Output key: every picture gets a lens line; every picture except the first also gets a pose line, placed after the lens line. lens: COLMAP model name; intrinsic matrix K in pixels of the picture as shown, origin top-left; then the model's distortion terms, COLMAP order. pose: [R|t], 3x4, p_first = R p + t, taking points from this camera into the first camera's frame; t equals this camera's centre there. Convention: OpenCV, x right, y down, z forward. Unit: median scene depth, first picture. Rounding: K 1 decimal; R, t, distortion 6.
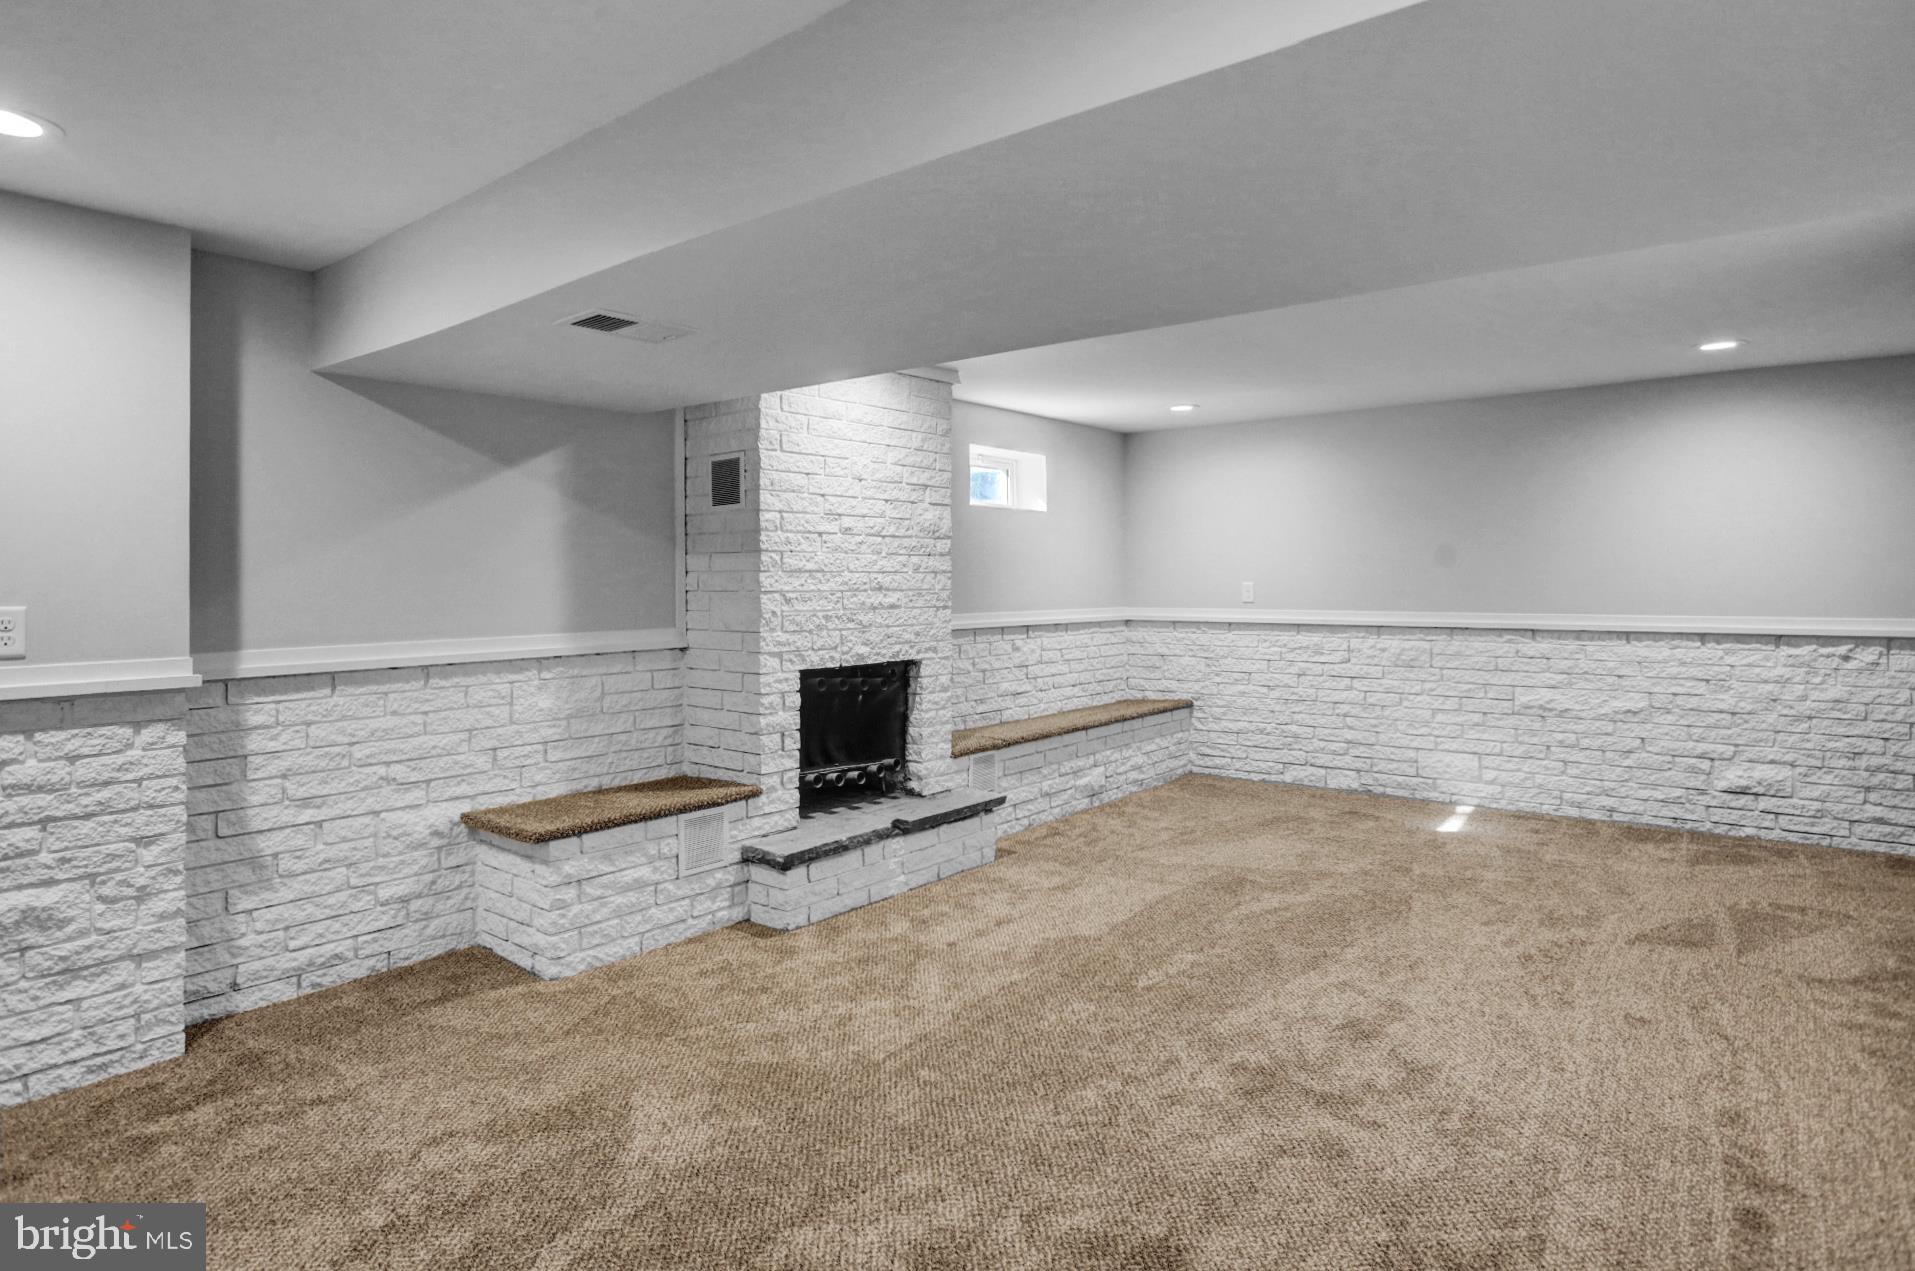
lens RADIAL K [[1063.0, 0, 953.1], [0, 1063.0, 579.2], [0, 0, 1]] dist [-0.016663, 0.000817]
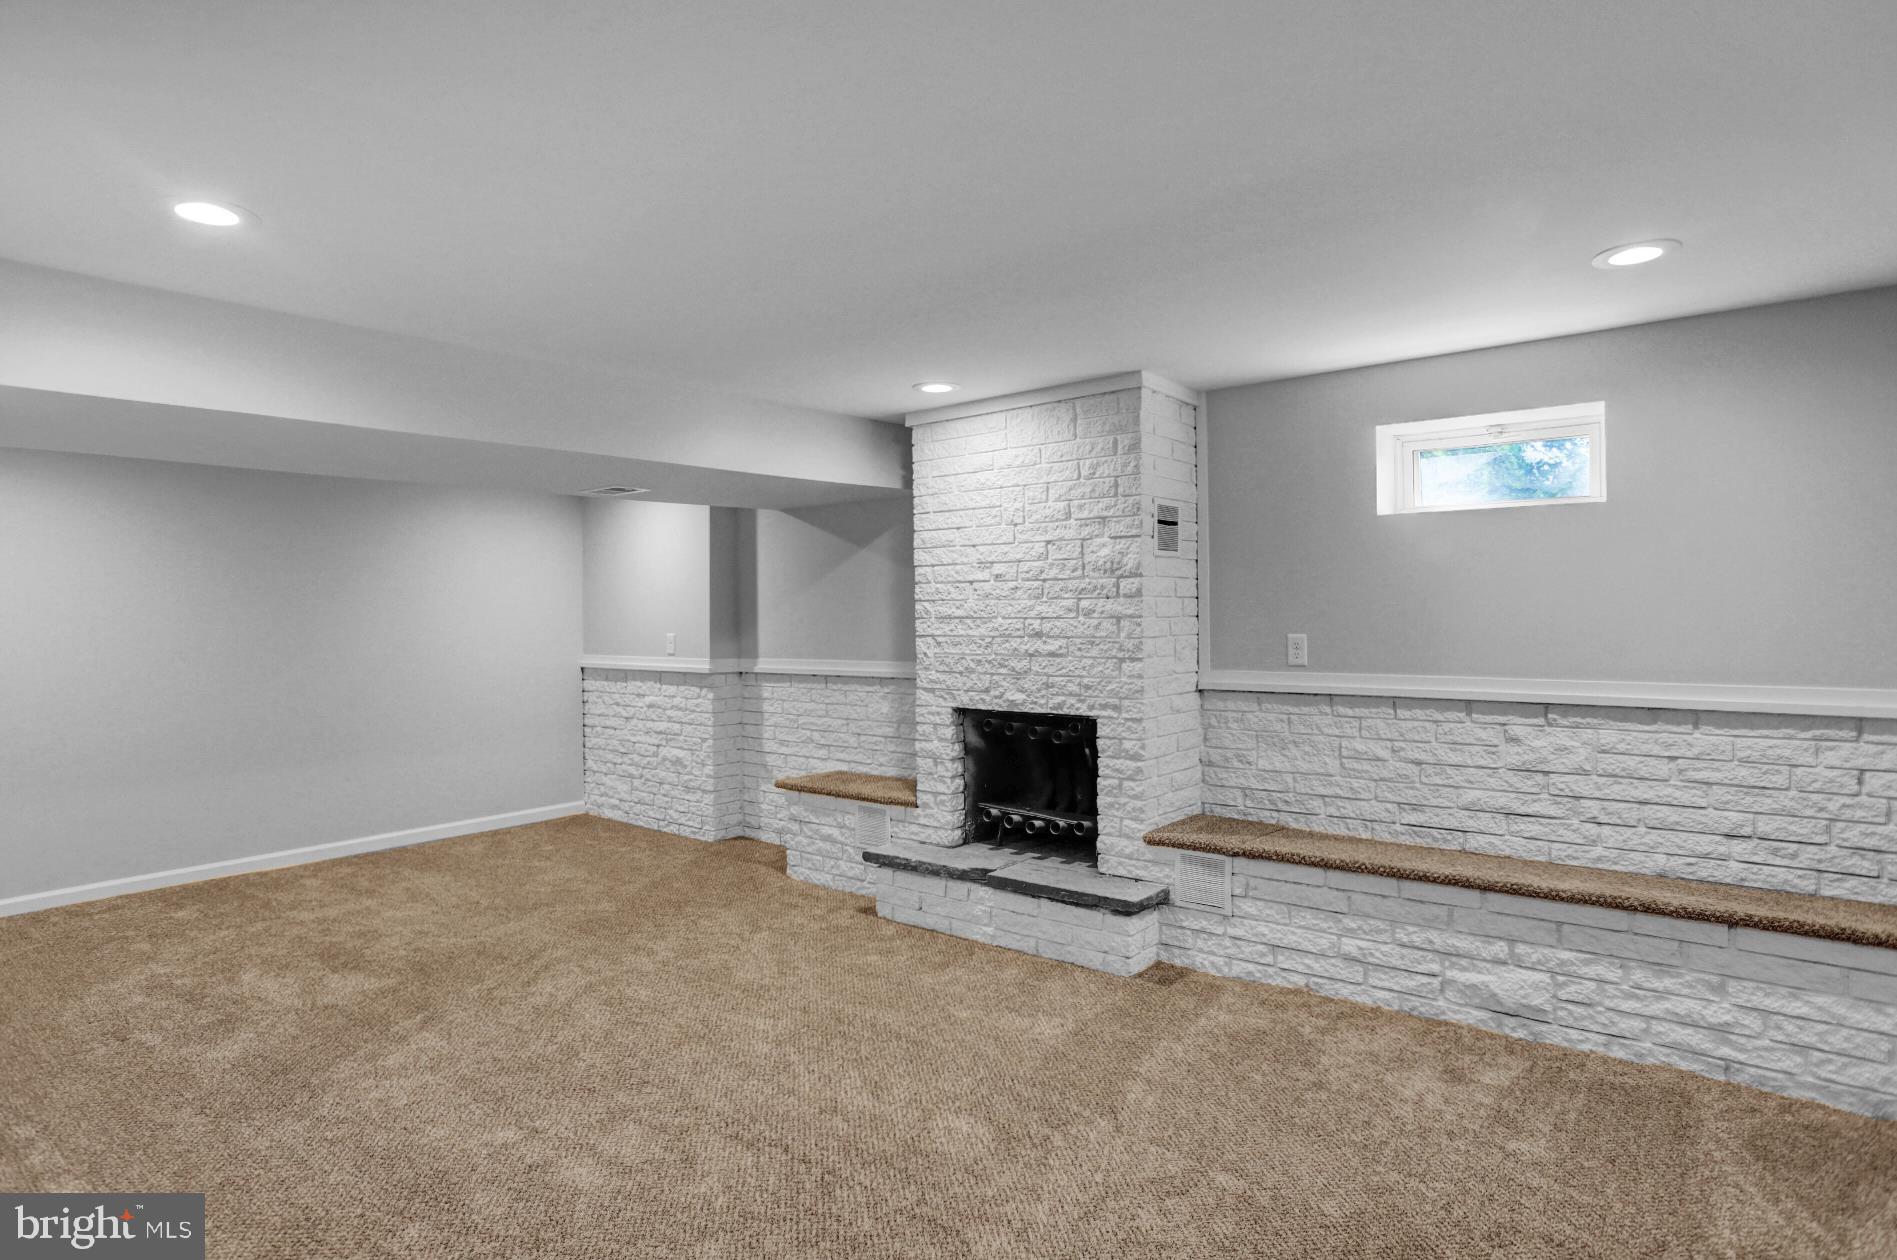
lens RADIAL K [[1039.5, 0, 936.2], [0, 1039.5, 613.0], [0, 0, 1]] dist [-0.055393, 0.041138]
pose [[-0.008060, 0.002688, -0.999964, 0.757500], [0.008942, 0.999957, 0.002616, -0.012419], [0.999928, -0.008920, -0.008083, 0.800216]]
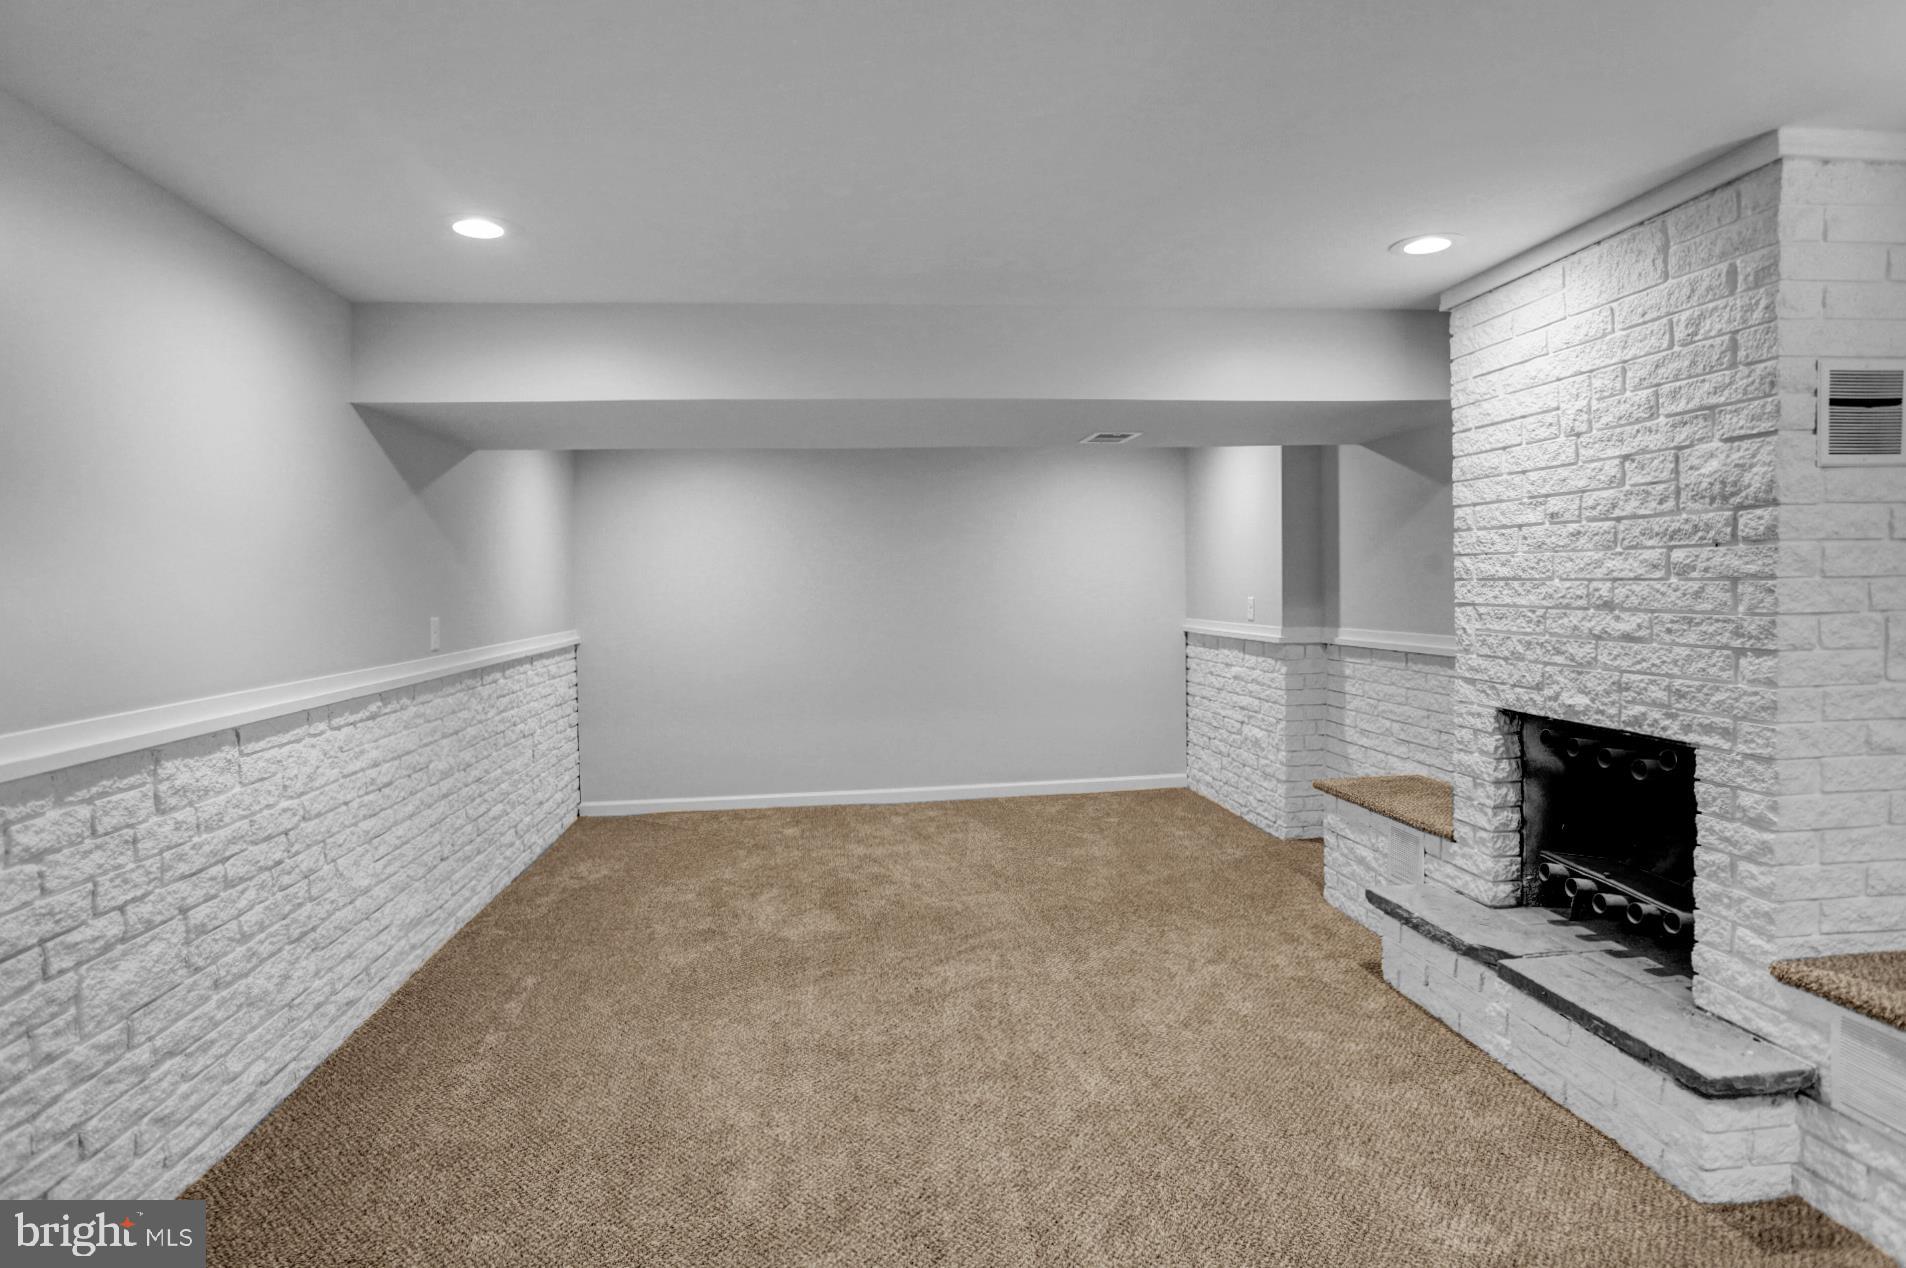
lens RADIAL K [[1044.4, 0, 940.6], [0, 1044.4, 616.9], [0, 0, 1]] dist [-0.055393, 0.041138]
pose [[-0.695156, 0.040276, -0.717729, 0.538979], [0.020724, 0.999137, 0.035994, -0.012222], [0.718560, 0.010147, -0.695391, 0.990886]]
